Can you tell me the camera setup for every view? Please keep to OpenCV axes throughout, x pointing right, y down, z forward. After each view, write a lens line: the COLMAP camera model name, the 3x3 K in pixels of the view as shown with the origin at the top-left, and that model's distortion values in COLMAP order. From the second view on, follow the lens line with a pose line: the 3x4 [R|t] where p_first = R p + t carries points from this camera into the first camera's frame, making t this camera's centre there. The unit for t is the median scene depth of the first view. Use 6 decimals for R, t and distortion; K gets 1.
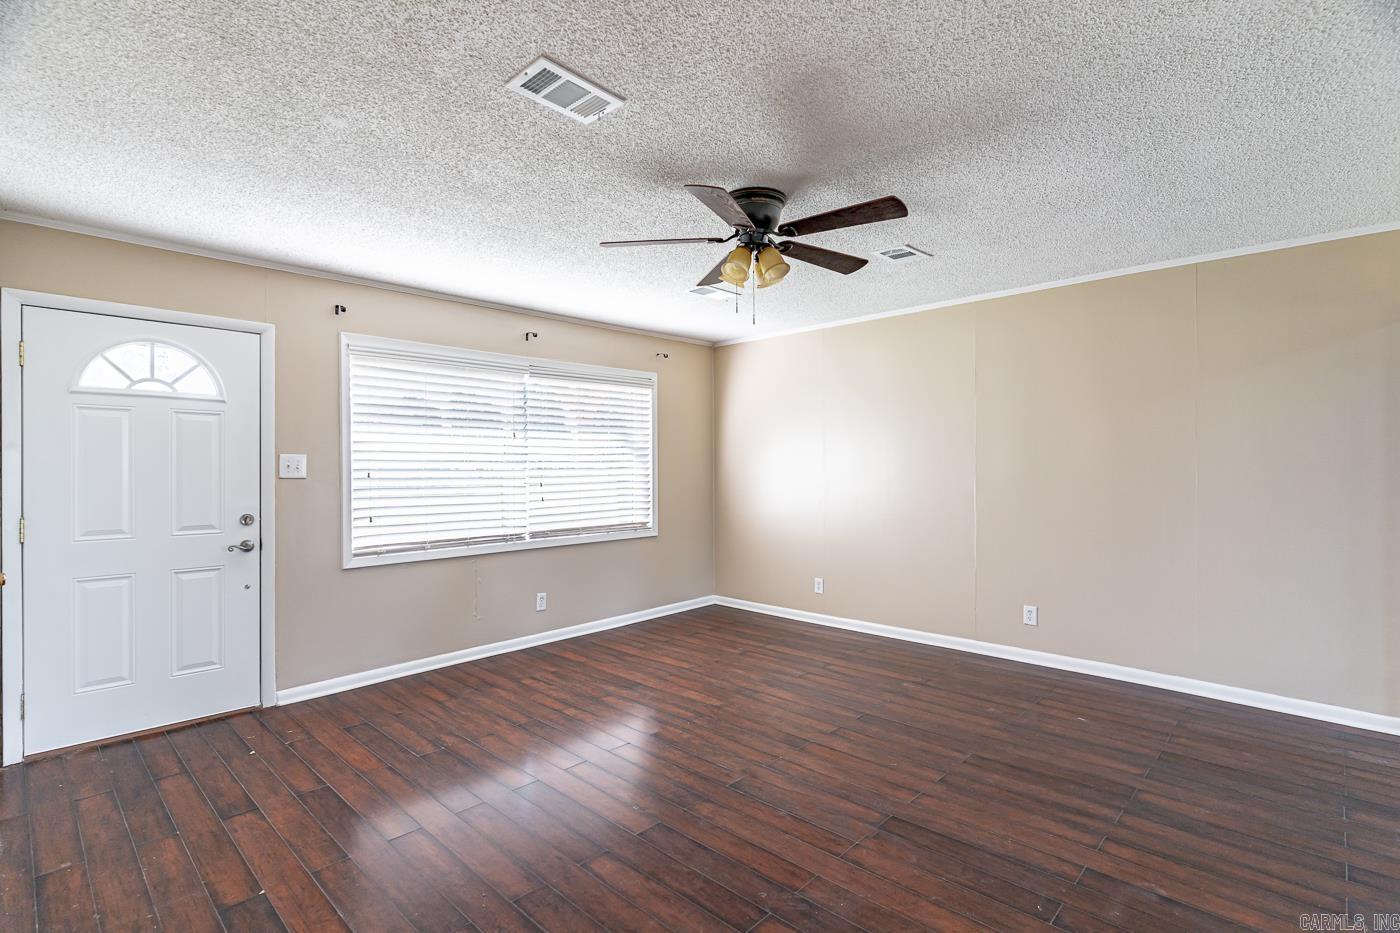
lens RADIAL K [[678.3, 0, 703.5], [0, 678.3, 466.8], [0, 0, 1]] dist [-0.000177, 0.001905]
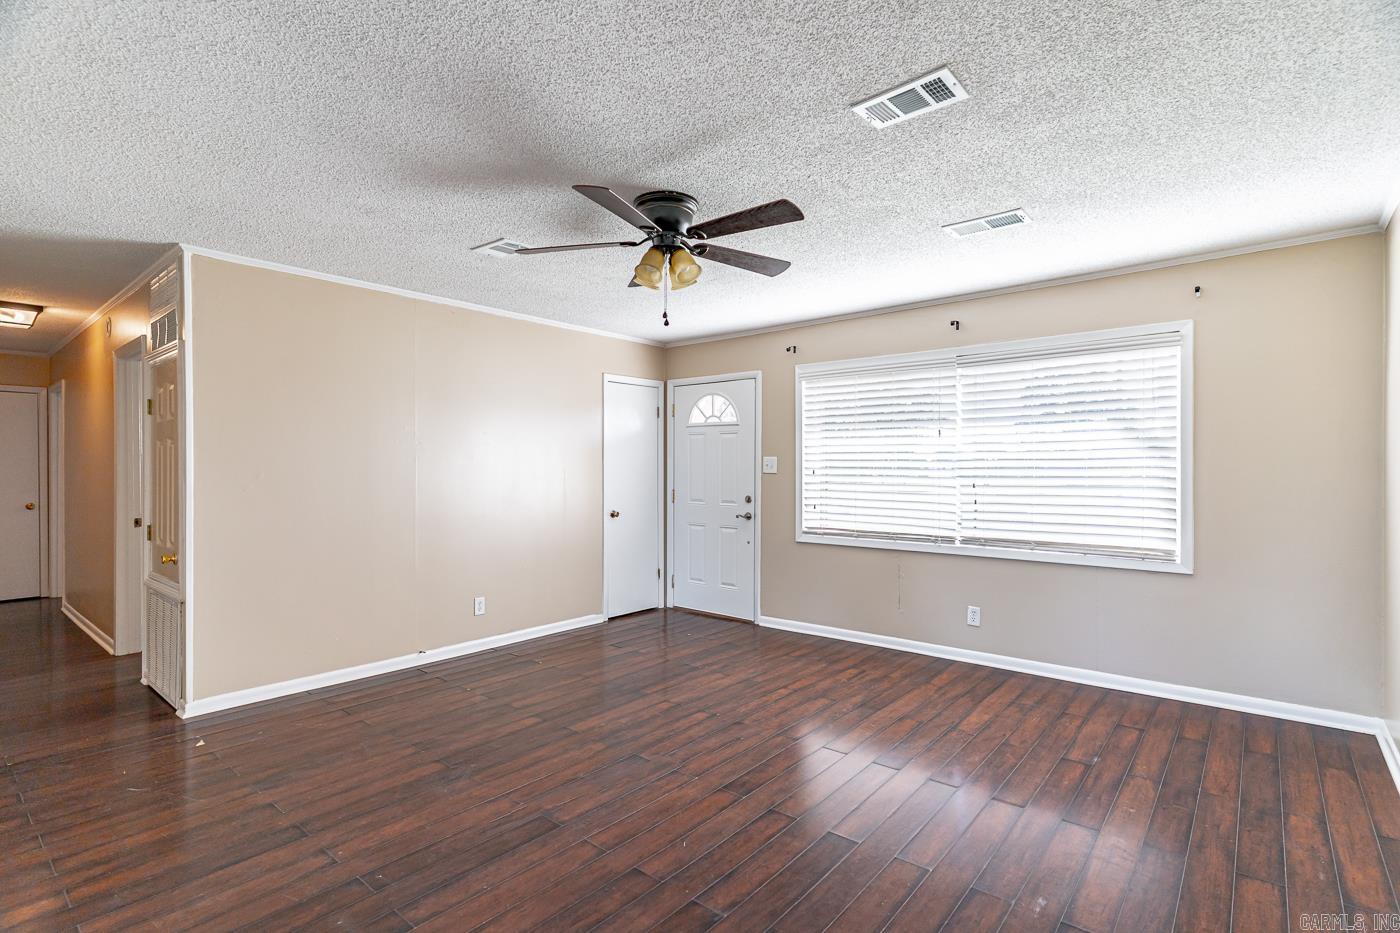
lens RADIAL K [[678.3, 0, 688.2], [0, 678.3, 467.2], [0, 0, 1]] dist [-0.000177, 0.001905]
pose [[0.039768, 0.004181, -0.999200, 0.791516], [-0.001565, 0.999990, 0.004122, -0.001781], [0.999208, 0.001400, 0.039774, 0.721690]]
